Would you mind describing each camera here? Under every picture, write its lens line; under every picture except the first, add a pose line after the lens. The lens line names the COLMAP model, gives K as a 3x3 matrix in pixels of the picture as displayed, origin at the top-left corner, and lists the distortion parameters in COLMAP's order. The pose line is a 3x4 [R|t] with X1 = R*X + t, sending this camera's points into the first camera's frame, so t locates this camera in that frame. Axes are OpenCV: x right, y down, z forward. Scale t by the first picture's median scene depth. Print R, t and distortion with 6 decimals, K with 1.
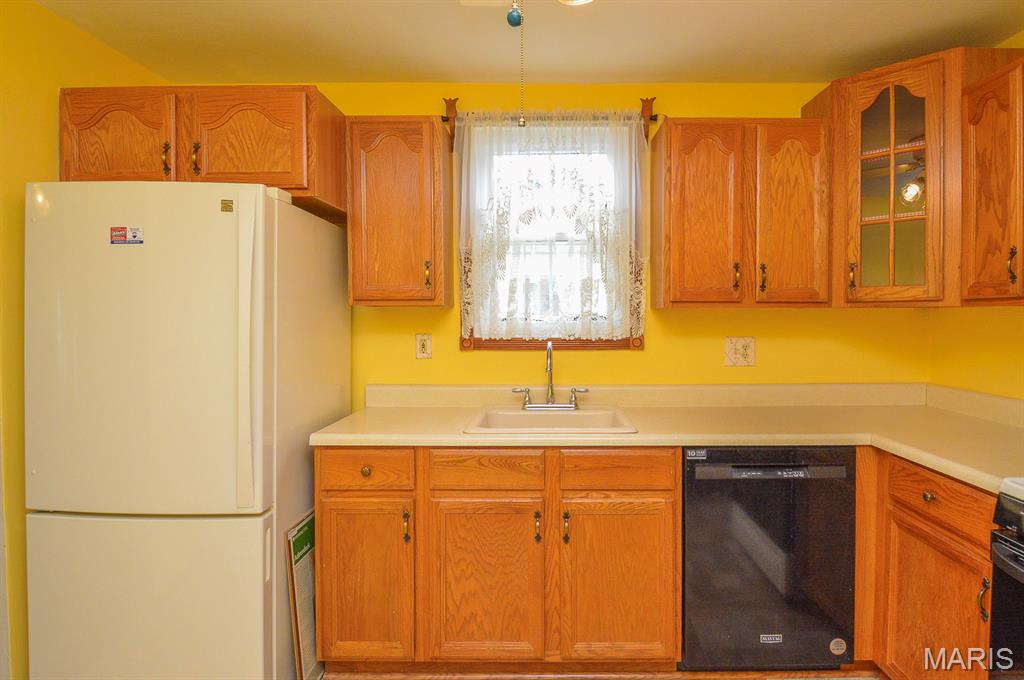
lens RADIAL K [[546.4, 0, 508.5], [0, 546.4, 345.3], [0, 0, 1]] dist [-0.004682, -0.010933]
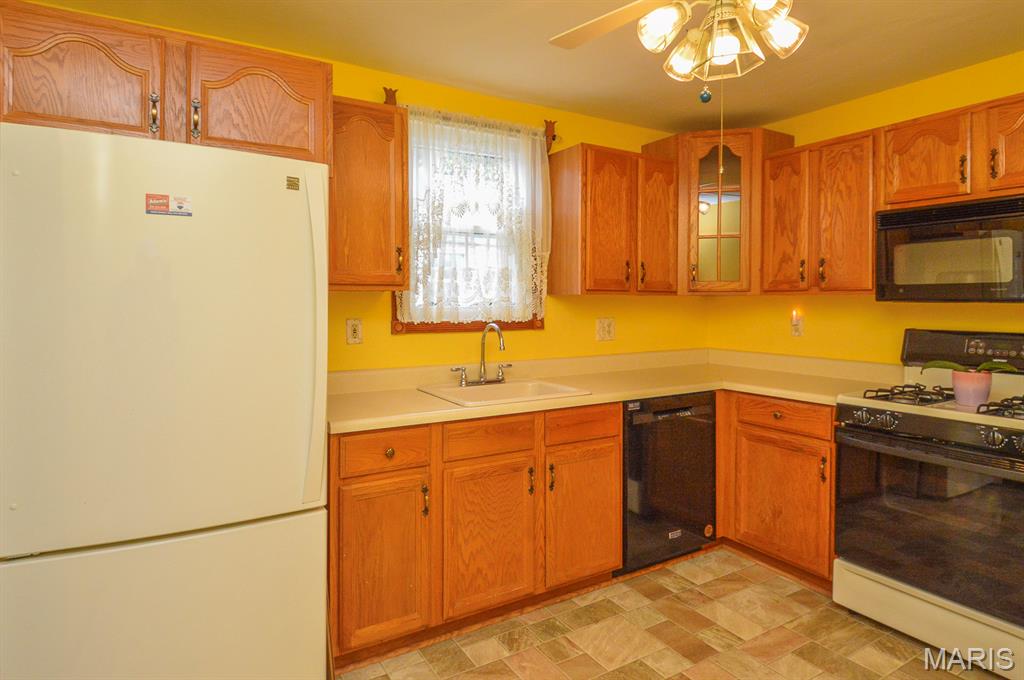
lens RADIAL K [[546.4, 0, 508.9], [0, 546.4, 330.1], [0, 0, 1]] dist [-0.004682, -0.010933]
pose [[0.867970, -0.024722, 0.496001, -0.553773], [0.024923, 0.999670, 0.006213, 0.000565], [-0.495991, 0.006969, 0.868299, 0.000818]]
